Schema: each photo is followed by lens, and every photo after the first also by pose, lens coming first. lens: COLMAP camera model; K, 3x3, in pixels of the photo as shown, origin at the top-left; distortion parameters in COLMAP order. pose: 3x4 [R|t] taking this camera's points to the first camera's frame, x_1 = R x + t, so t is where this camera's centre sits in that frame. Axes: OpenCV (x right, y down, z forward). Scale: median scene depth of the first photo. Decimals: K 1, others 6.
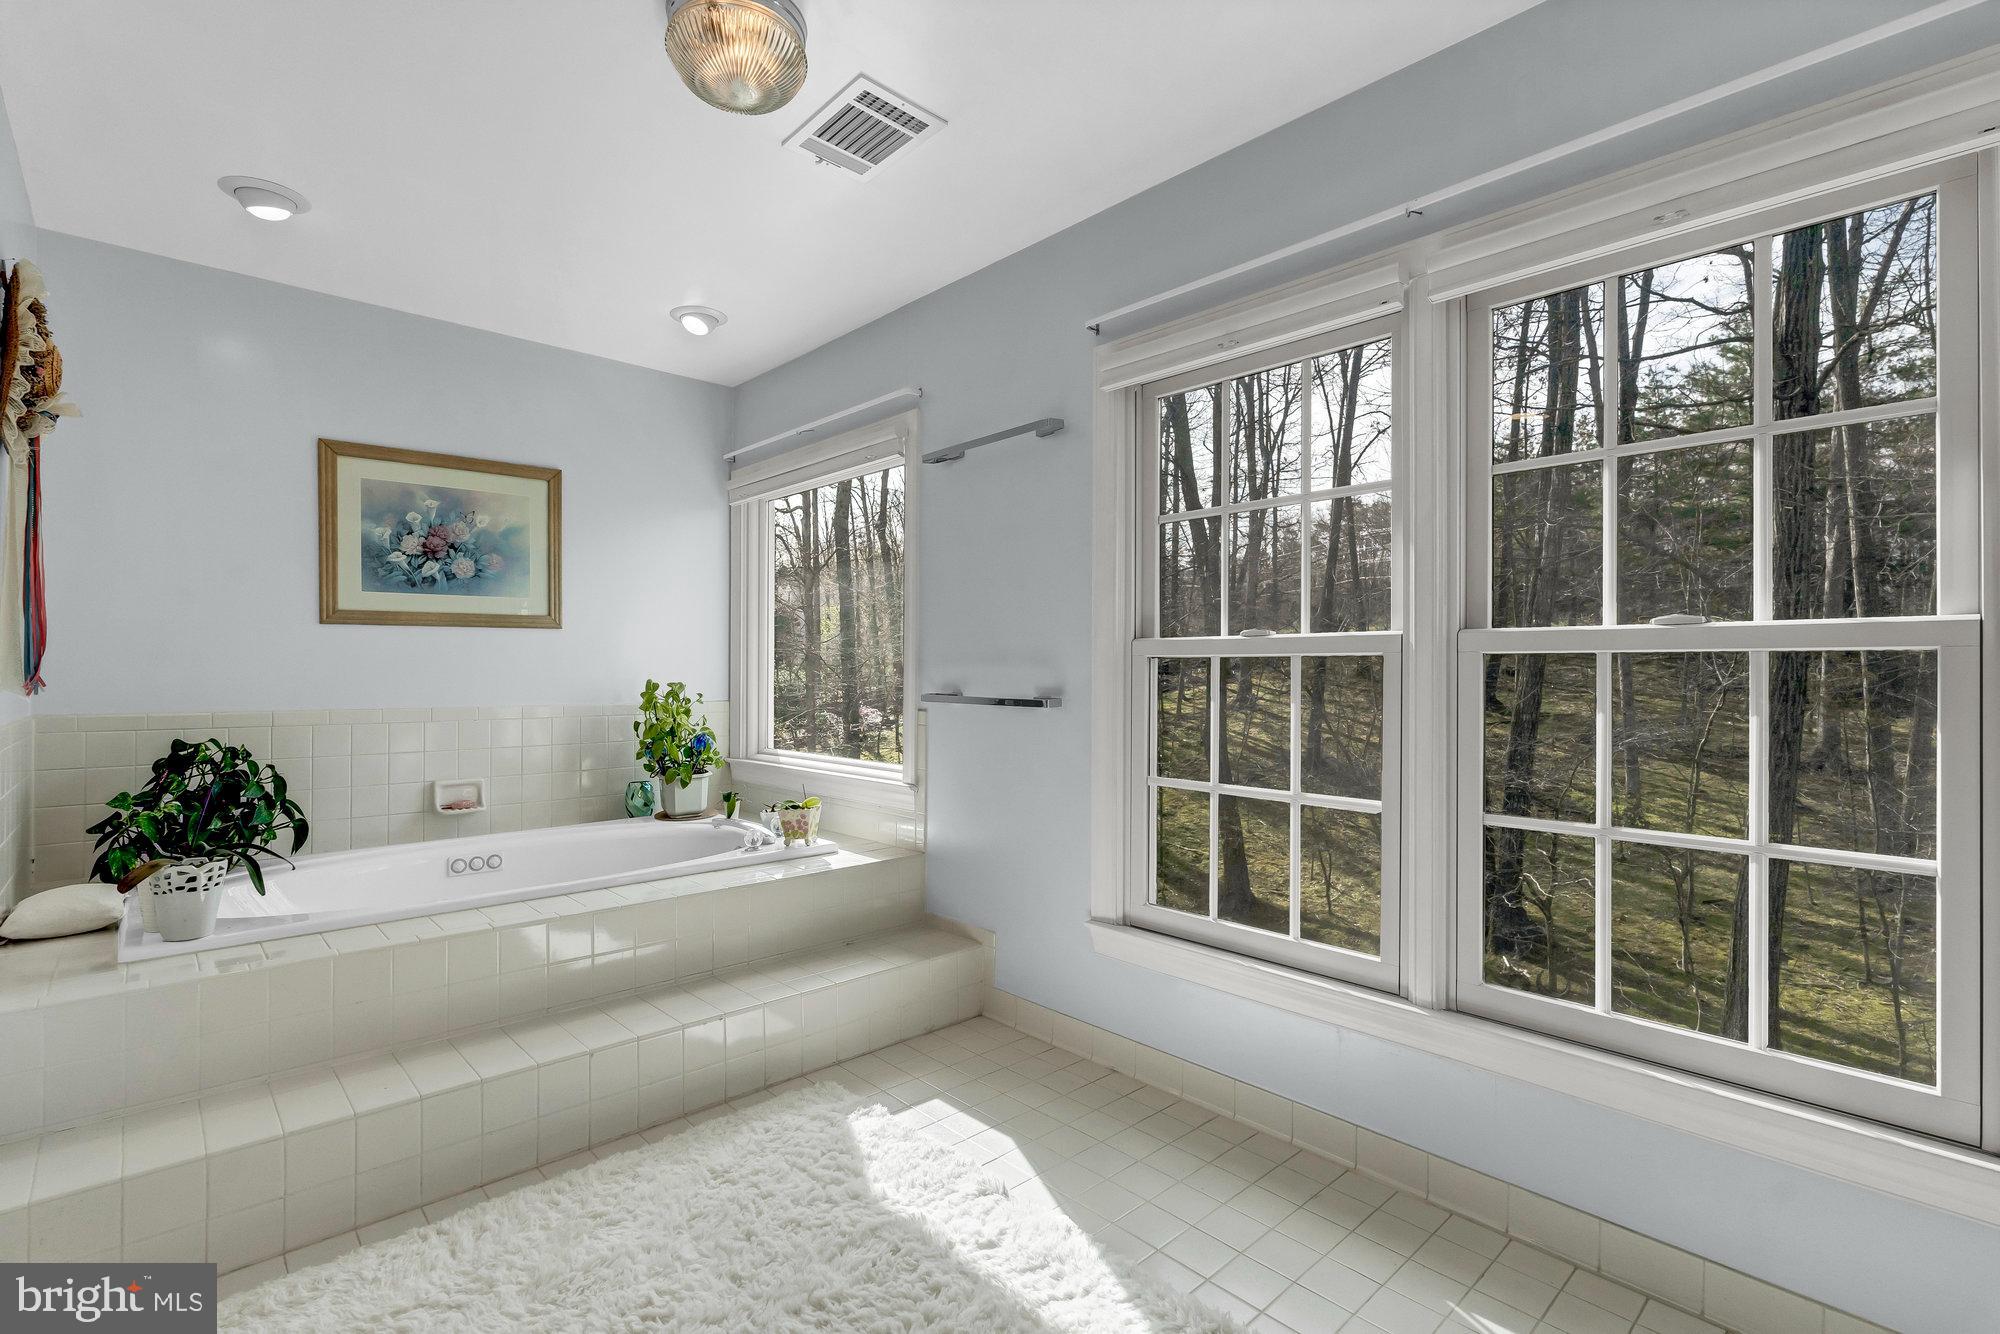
lens RADIAL K [[906.6, 0, 1003.5], [0, 906.6, 663.6], [0, 0, 1]] dist [-0.002829, -0.000047]
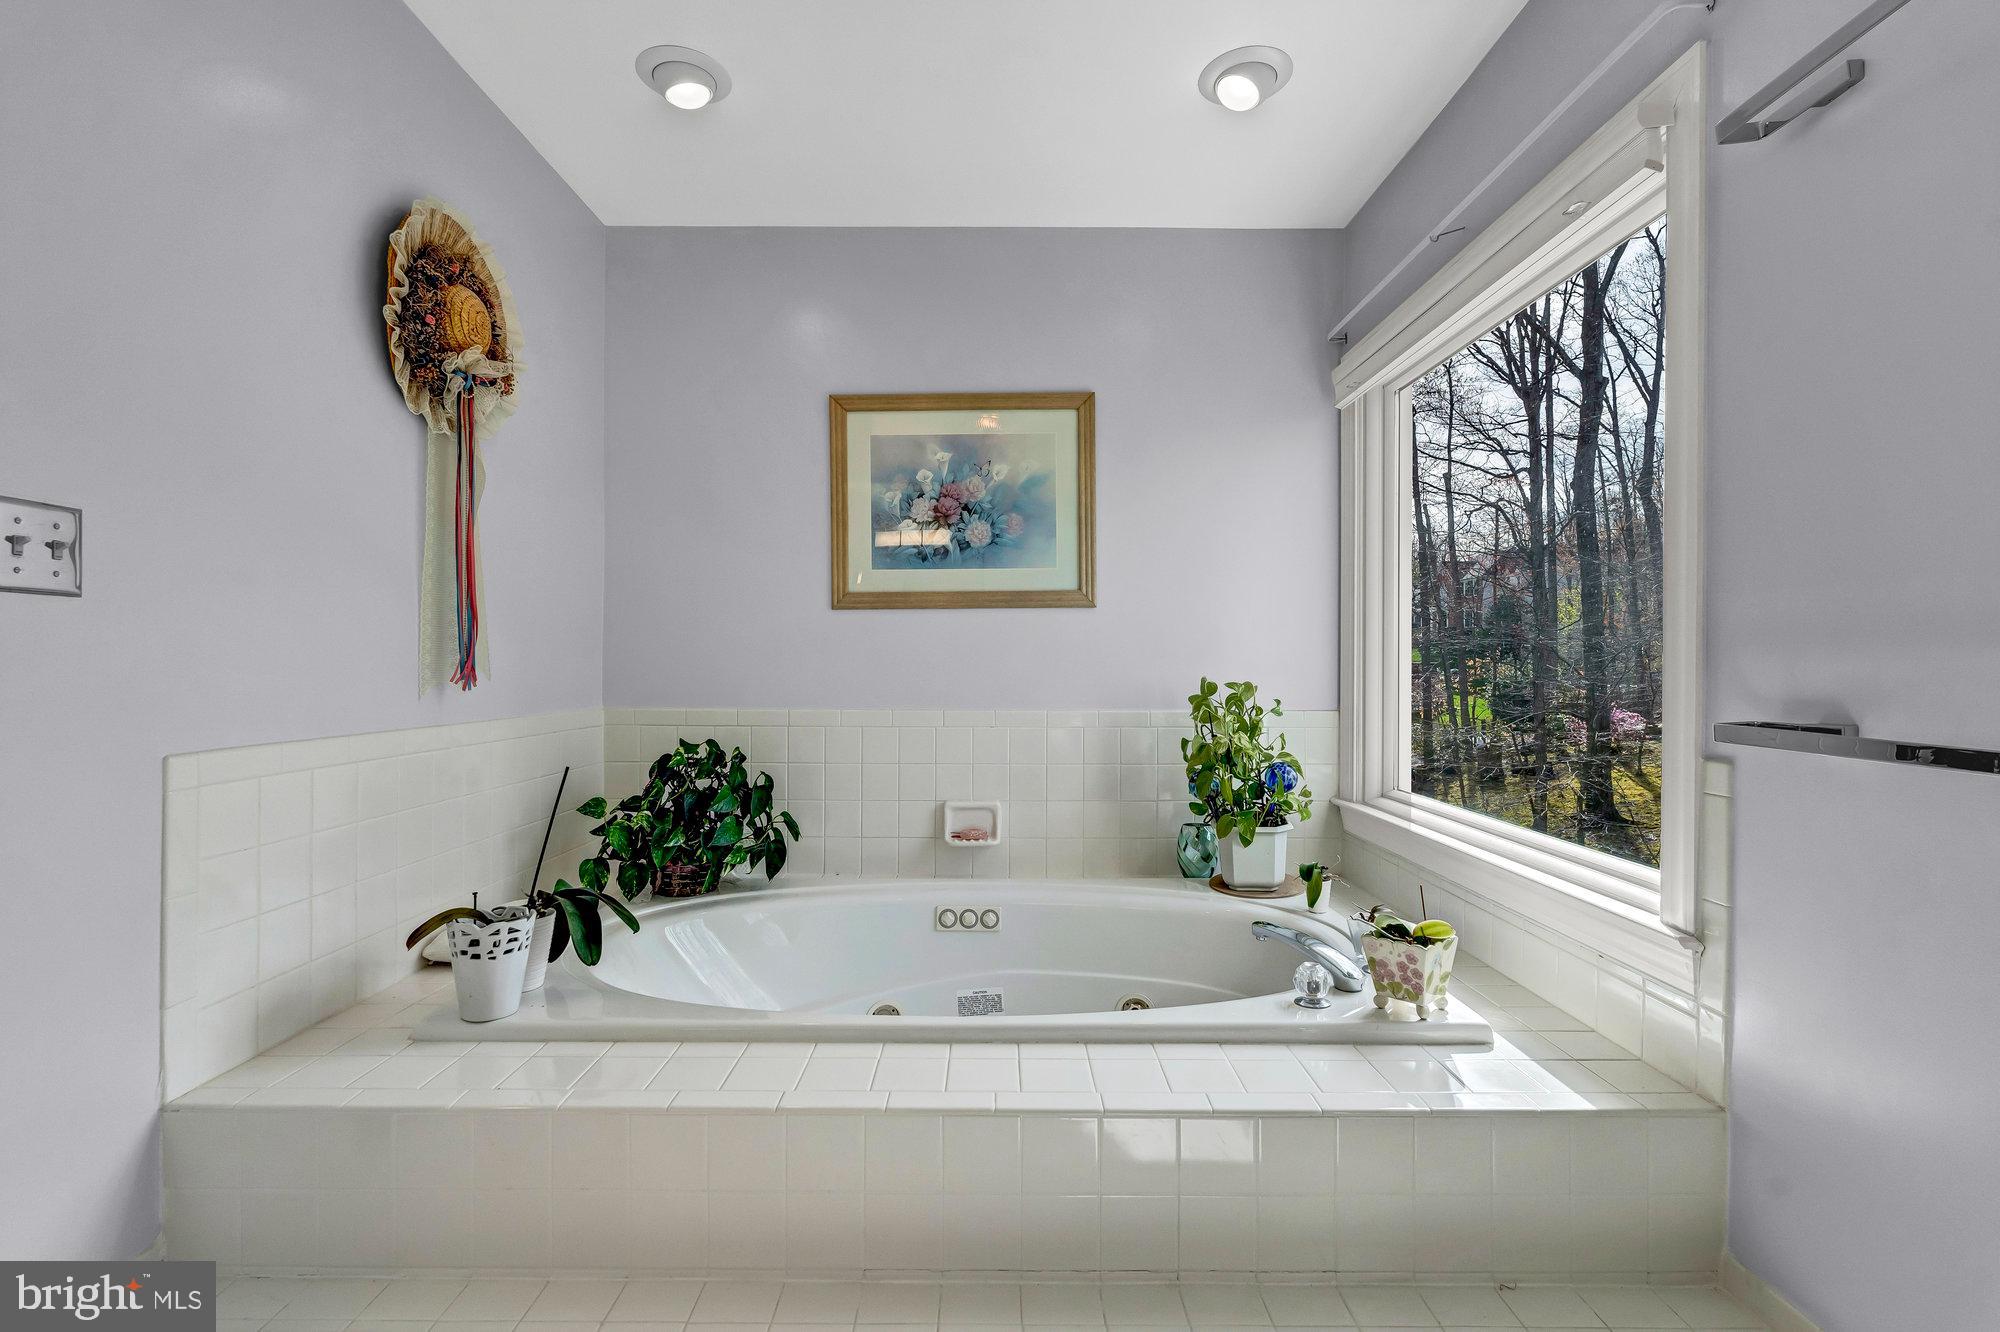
lens RADIAL K [[906.6, 0, 997.5], [0, 906.6, 664.1], [0, 0, 1]] dist [-0.002829, -0.000047]
pose [[0.727685, 0.000946, -0.685911, -0.041862], [0.003862, 0.999978, 0.005476, 0.003712], [0.685900, -0.006634, 0.727665, 0.436141]]
